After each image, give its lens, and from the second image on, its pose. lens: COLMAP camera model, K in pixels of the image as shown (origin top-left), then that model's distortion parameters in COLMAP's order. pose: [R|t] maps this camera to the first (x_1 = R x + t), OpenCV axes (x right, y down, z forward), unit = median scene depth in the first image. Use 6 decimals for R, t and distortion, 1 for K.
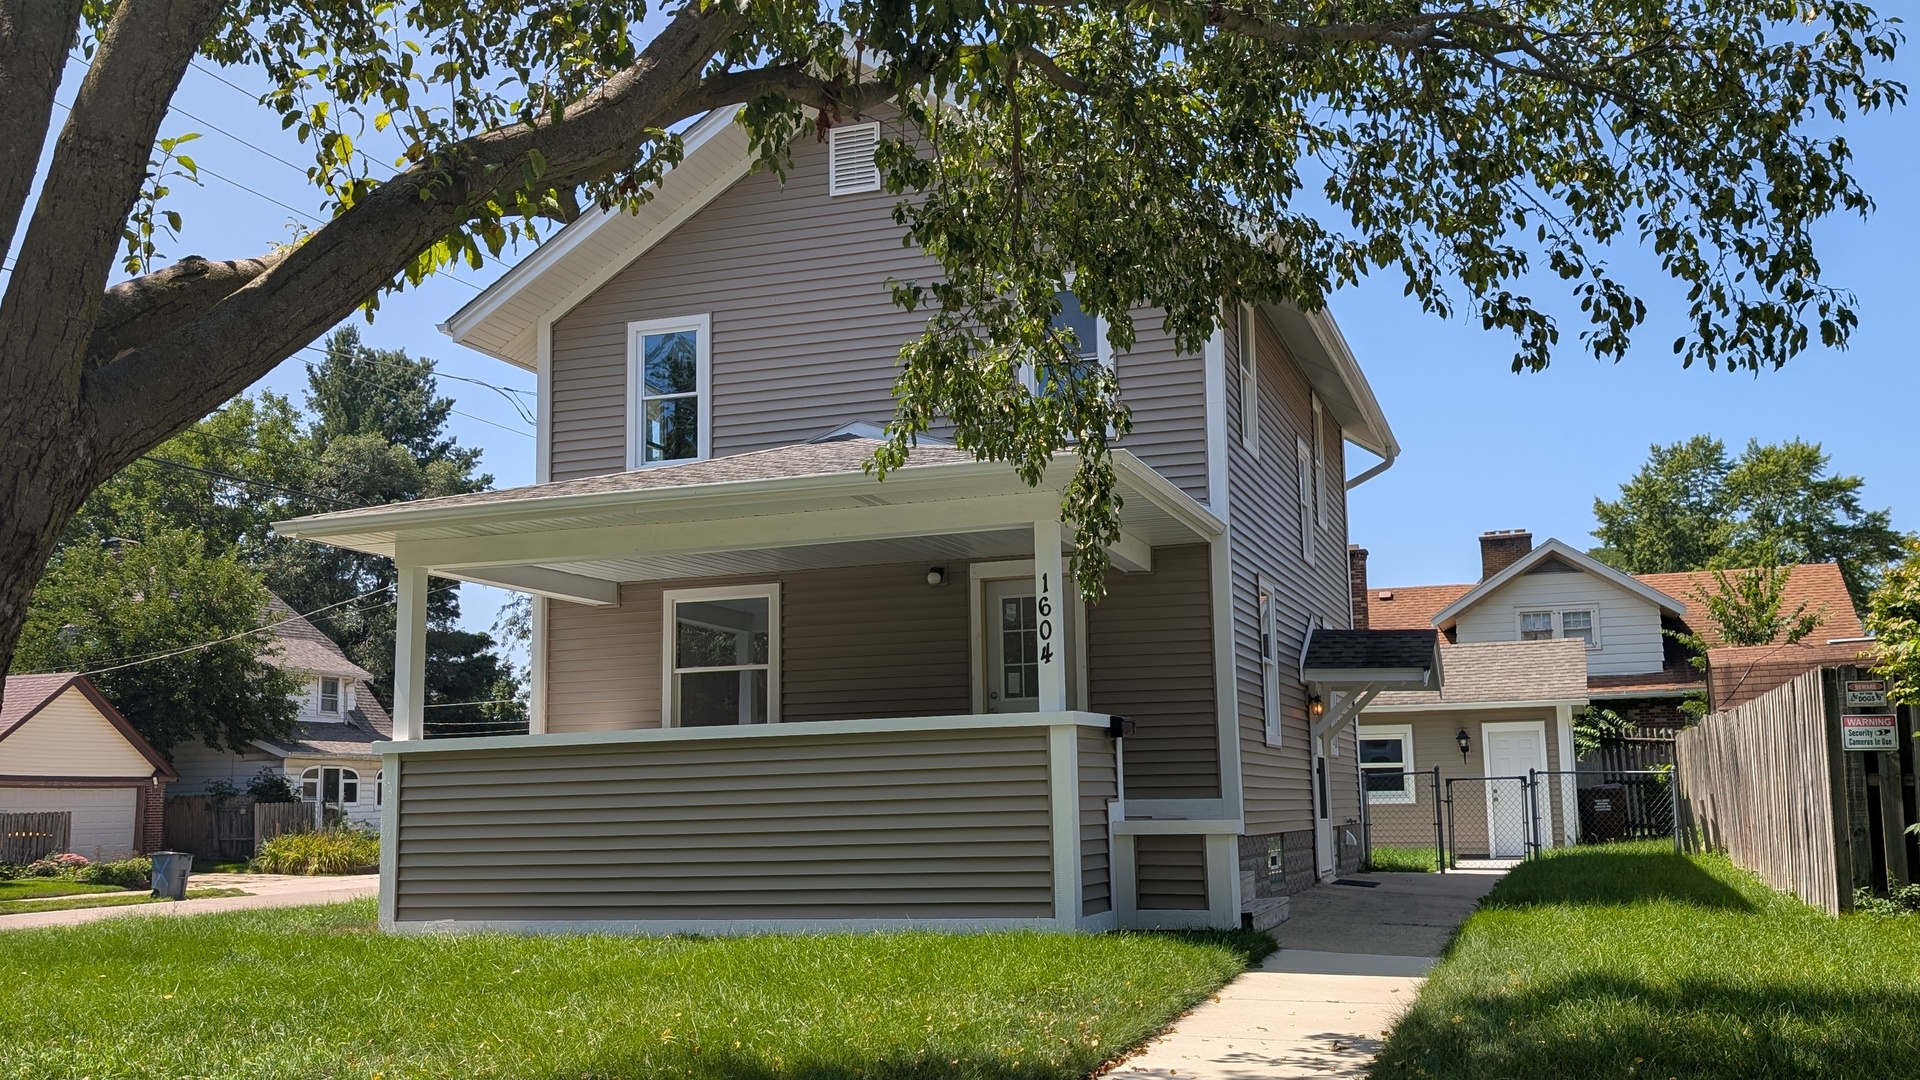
lens RADIAL K [[1837.5, 0, 966.4], [0, 1837.5, 542.3], [0, 0, 1]] dist [0.012054, 0.000000]
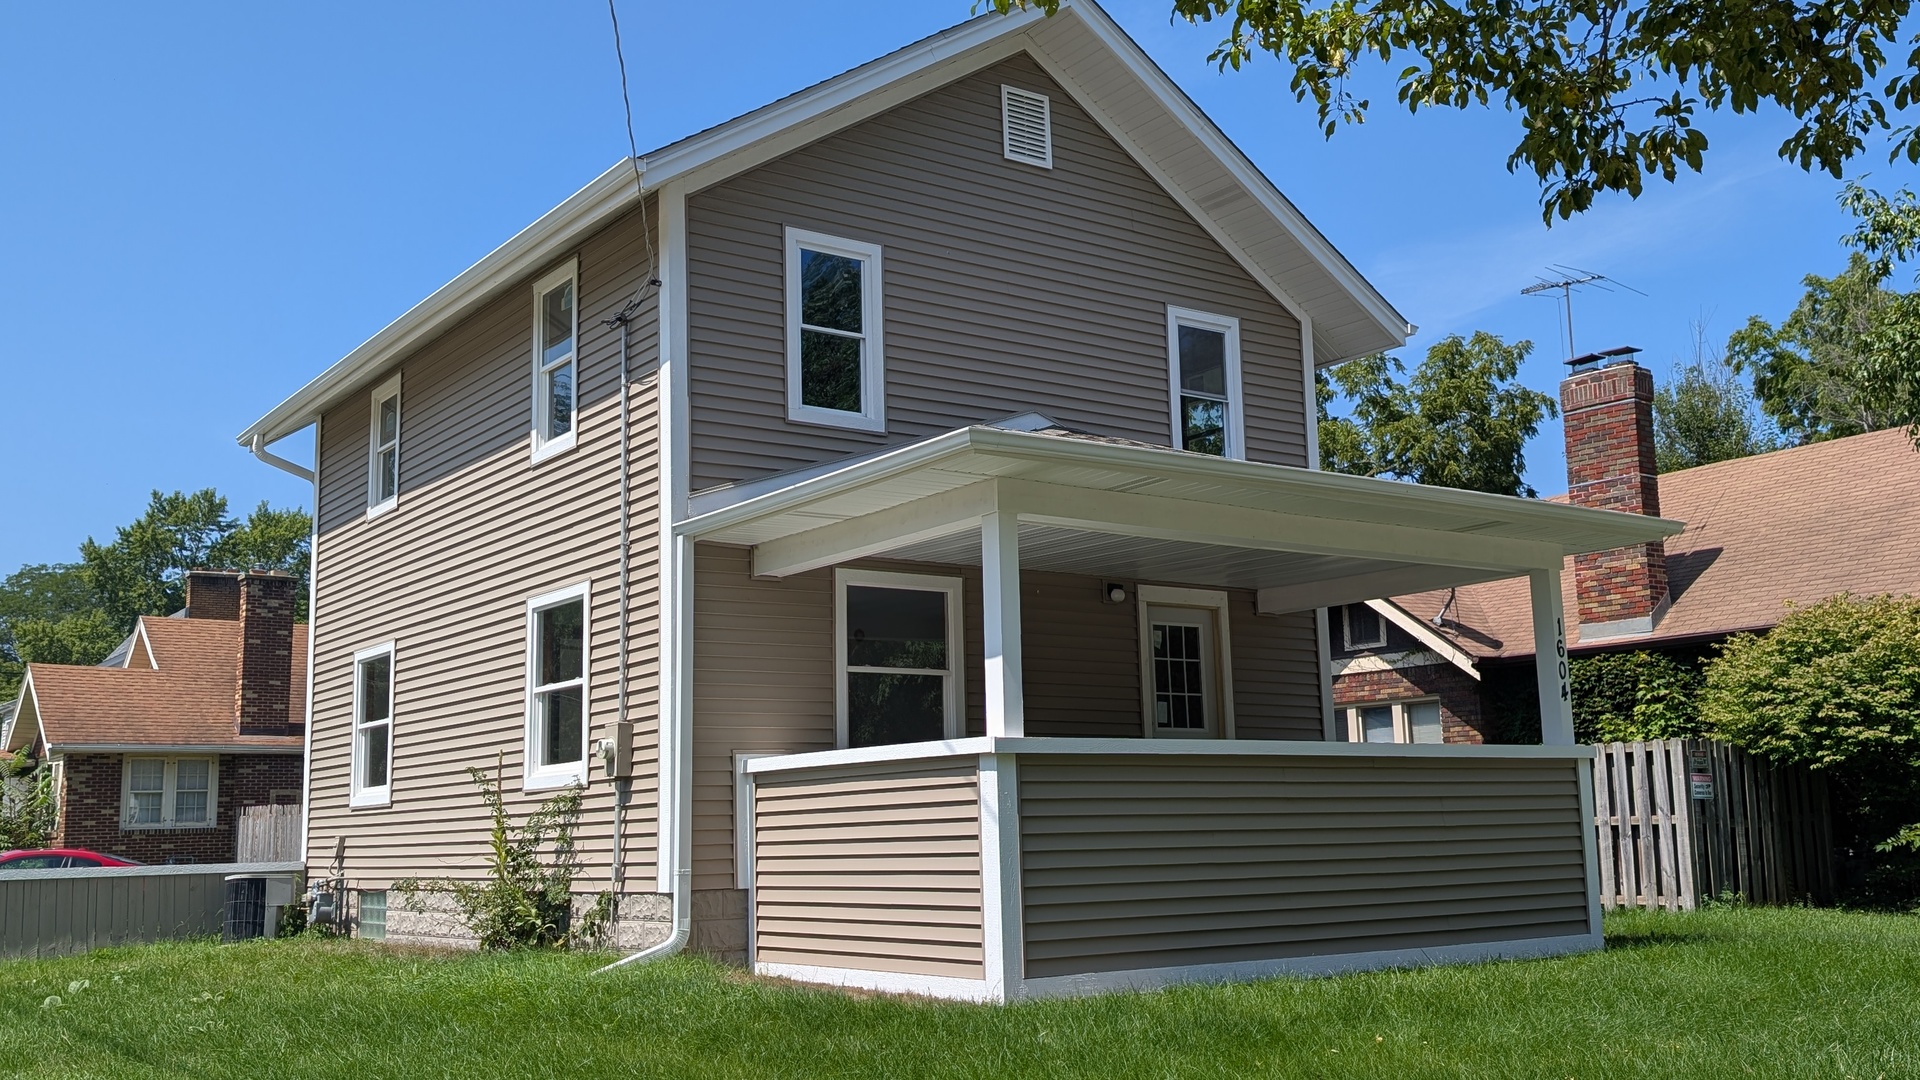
lens RADIAL K [[1837.5, 0, 966.2], [0, 1837.5, 540.2], [0, 0, 1]] dist [0.012054, 0.000000]
pose [[0.574545, 0.138126, 0.806734, -0.774961], [-0.107249, 0.989864, -0.093099, 0.082053], [-0.811416, -0.033032, 0.583535, 0.475850]]
